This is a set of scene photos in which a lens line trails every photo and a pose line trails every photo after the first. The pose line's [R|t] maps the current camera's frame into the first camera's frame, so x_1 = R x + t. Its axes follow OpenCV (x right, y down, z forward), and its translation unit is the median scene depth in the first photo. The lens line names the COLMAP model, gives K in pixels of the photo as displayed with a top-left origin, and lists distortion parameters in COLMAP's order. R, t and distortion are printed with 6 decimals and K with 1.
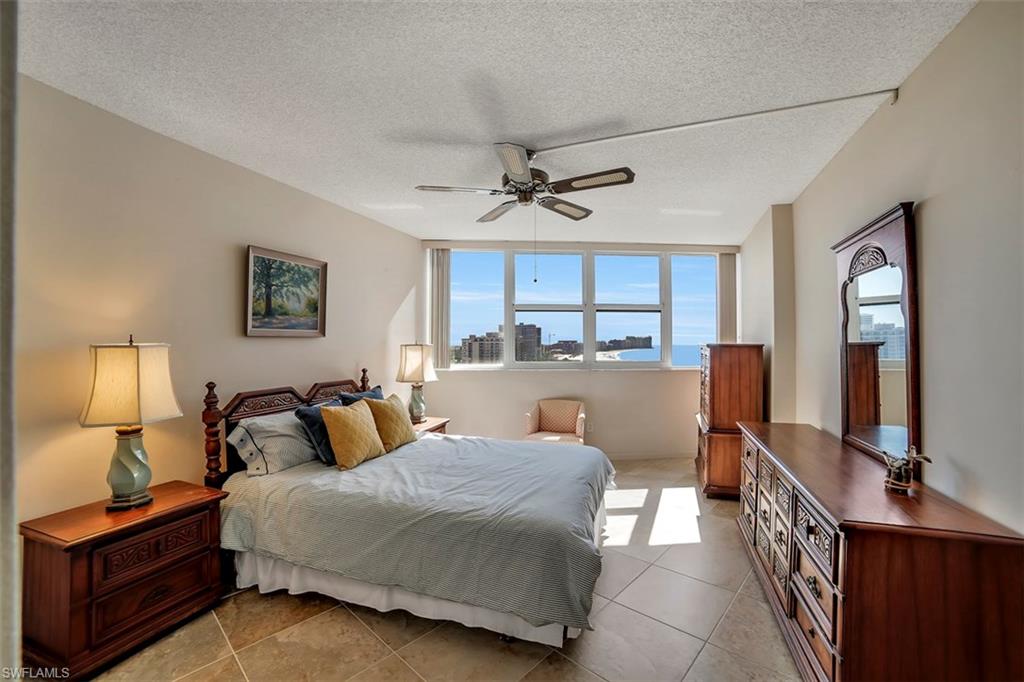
lens RADIAL K [[424.1, 0, 516.7], [0, 424.1, 339.3], [0, 0, 1]] dist [-0.101966, 0.035183]
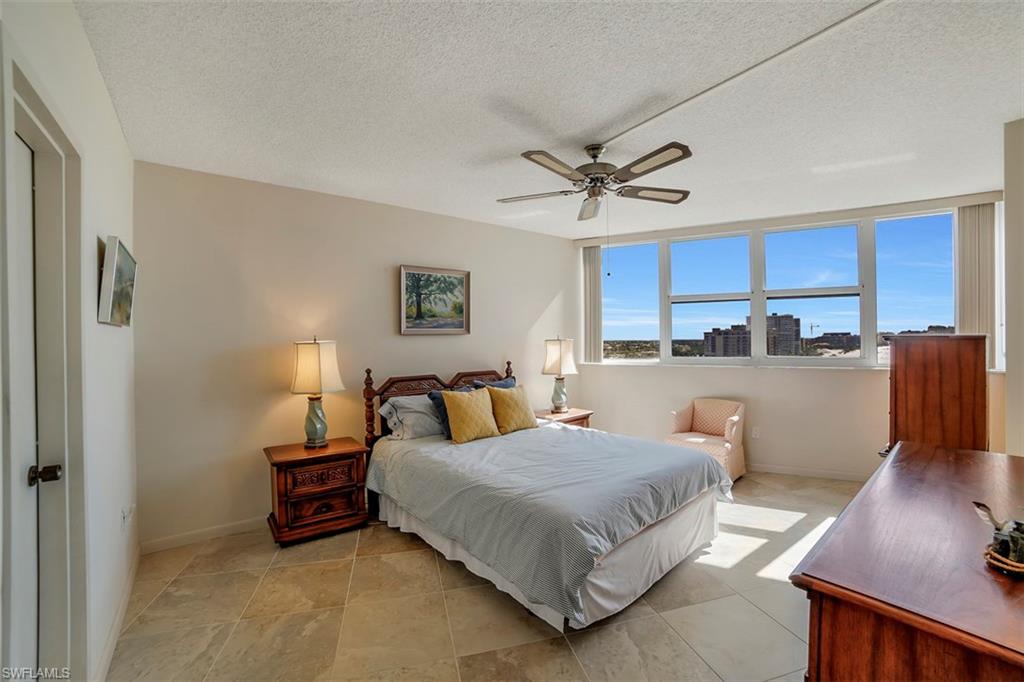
lens RADIAL K [[424.1, 0, 516.7], [0, 424.1, 339.3], [0, 0, 1]] dist [-0.101966, 0.035183]
pose [[0.851123, -0.008571, -0.524897, 0.347259], [0.015186, 0.999850, 0.008298, 0.001619], [0.524747, -0.015034, 0.851125, 0.042181]]
